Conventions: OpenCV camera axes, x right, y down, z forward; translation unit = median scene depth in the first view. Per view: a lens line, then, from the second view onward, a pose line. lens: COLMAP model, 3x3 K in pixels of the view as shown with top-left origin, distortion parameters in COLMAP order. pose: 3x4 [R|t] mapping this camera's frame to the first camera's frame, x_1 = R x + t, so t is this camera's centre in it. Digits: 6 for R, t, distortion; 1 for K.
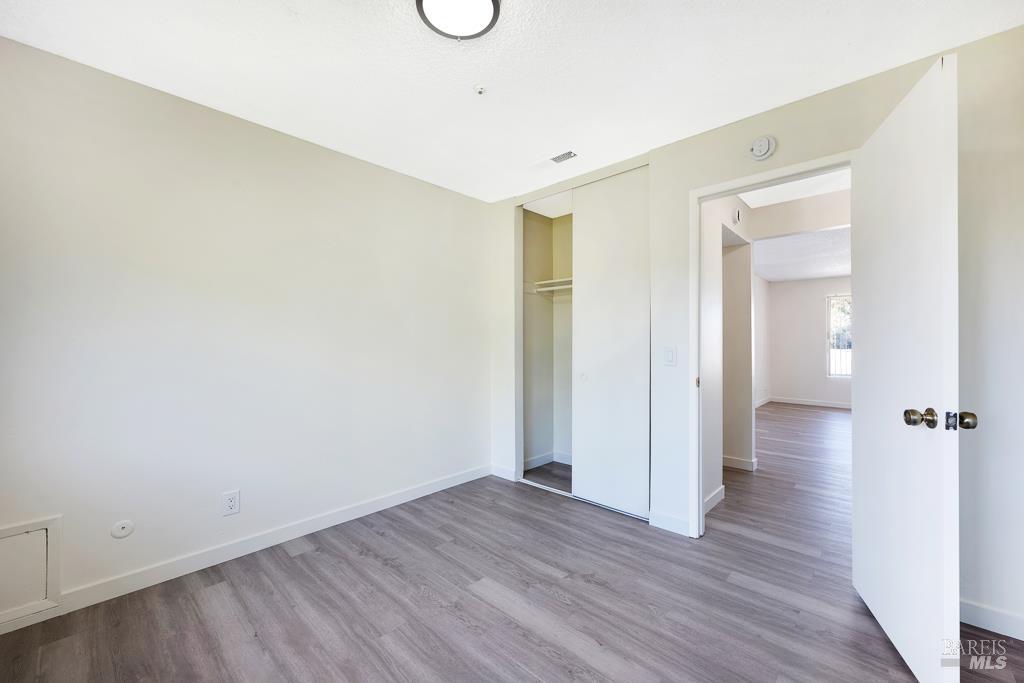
lens RADIAL K [[404.2, 0, 510.8], [0, 404.2, 341.9], [0, 0, 1]] dist [-0.003567, 0.000014]
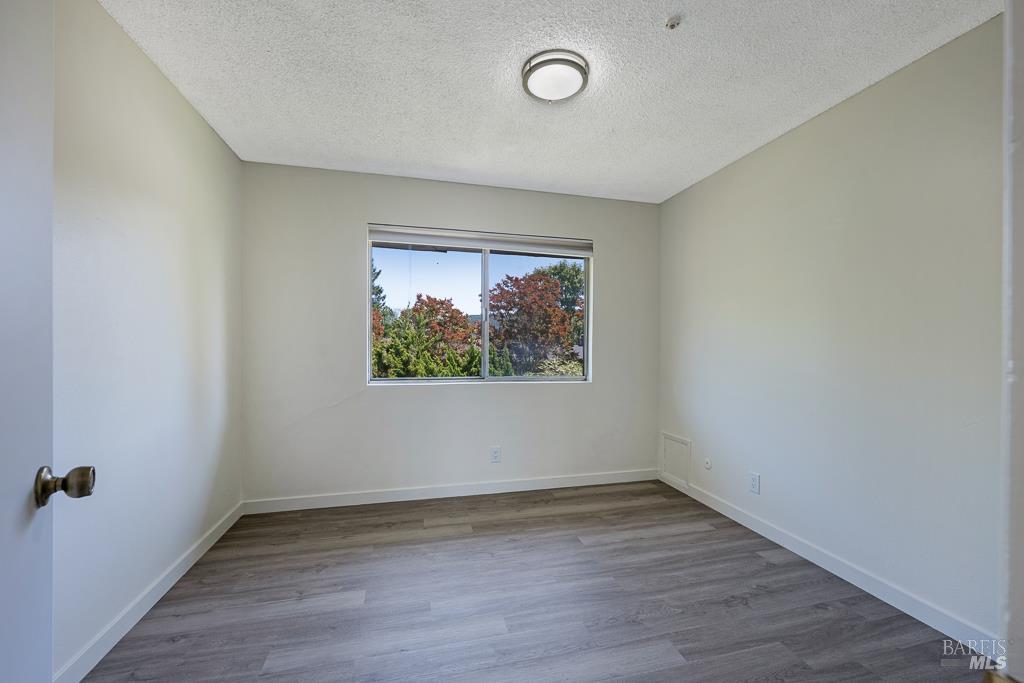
lens RADIAL K [[404.2, 0, 511.9], [0, 404.2, 339.4], [0, 0, 1]] dist [-0.003567, 0.000014]
pose [[-0.522481, -0.007557, -0.852618, 0.746369], [-0.004699, 0.999971, -0.005983, -0.007088], [0.852638, 0.000880, -0.522501, 1.112383]]
